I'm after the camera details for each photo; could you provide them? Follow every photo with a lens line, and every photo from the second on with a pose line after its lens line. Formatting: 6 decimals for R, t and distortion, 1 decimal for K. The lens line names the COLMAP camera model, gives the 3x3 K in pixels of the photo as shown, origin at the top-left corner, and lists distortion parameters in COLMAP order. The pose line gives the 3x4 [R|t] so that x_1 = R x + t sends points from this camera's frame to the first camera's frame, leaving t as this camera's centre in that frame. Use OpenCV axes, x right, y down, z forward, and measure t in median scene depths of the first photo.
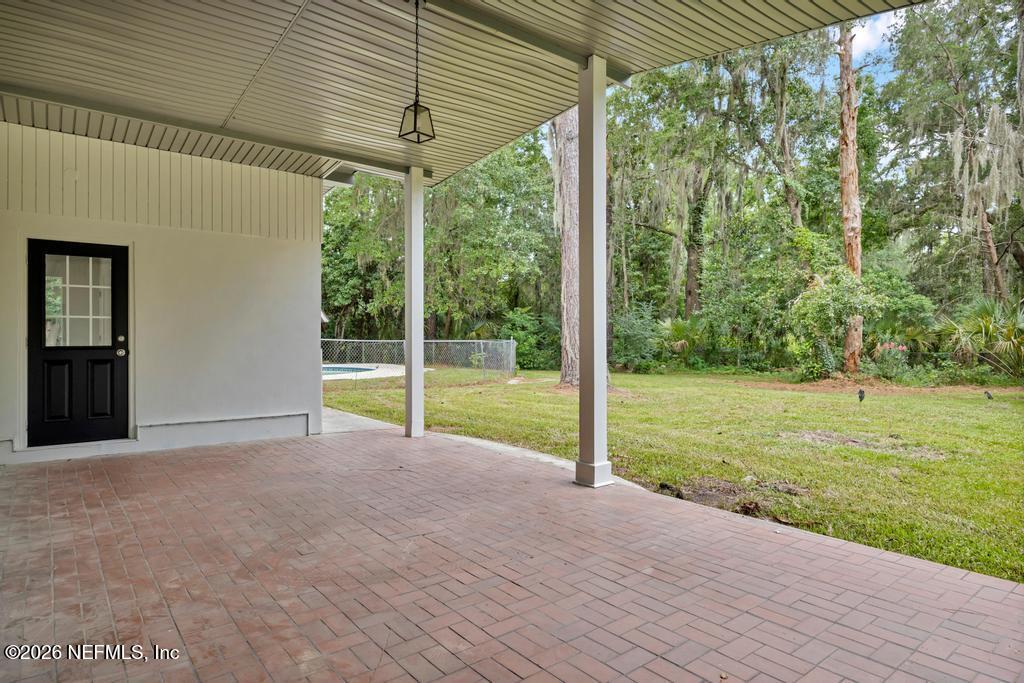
lens RADIAL K [[583.2, 0, 516.2], [0, 583.2, 340.6], [0, 0, 1]] dist [0.002164, 0.000418]
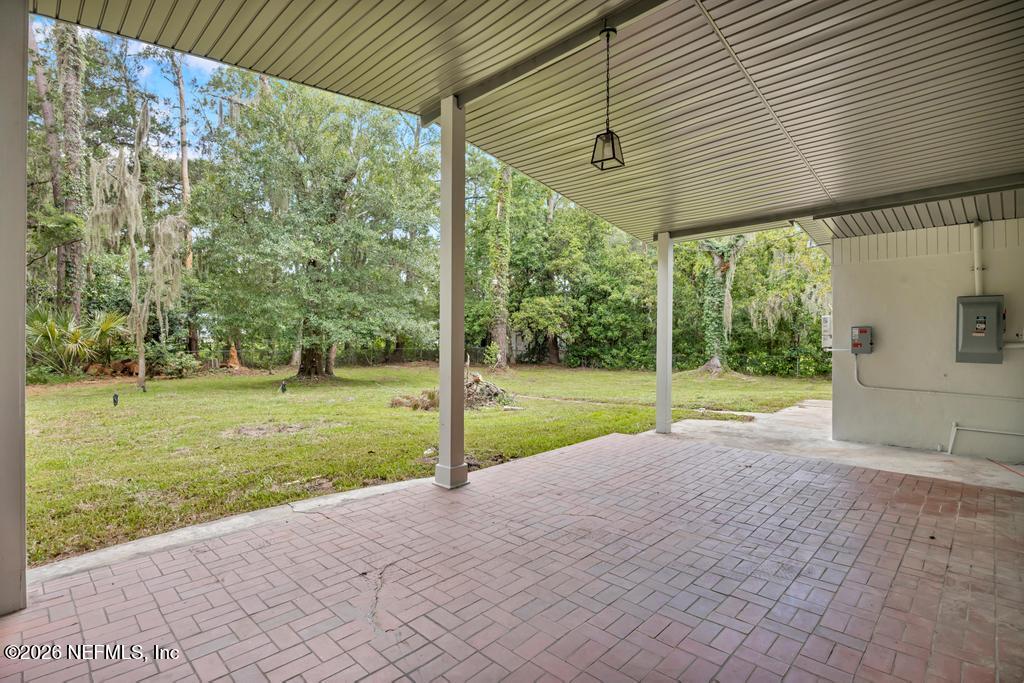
lens RADIAL K [[503.2, 0, 517.6], [0, 503.2, 341.1], [0, 0, 1]] dist [-0.011524, -0.000098]
pose [[-0.159130, -0.003618, 0.987251, -1.079881], [0.000244, 0.999993, 0.003704, -0.025916], [-0.987258, 0.000830, -0.159128, 1.401808]]
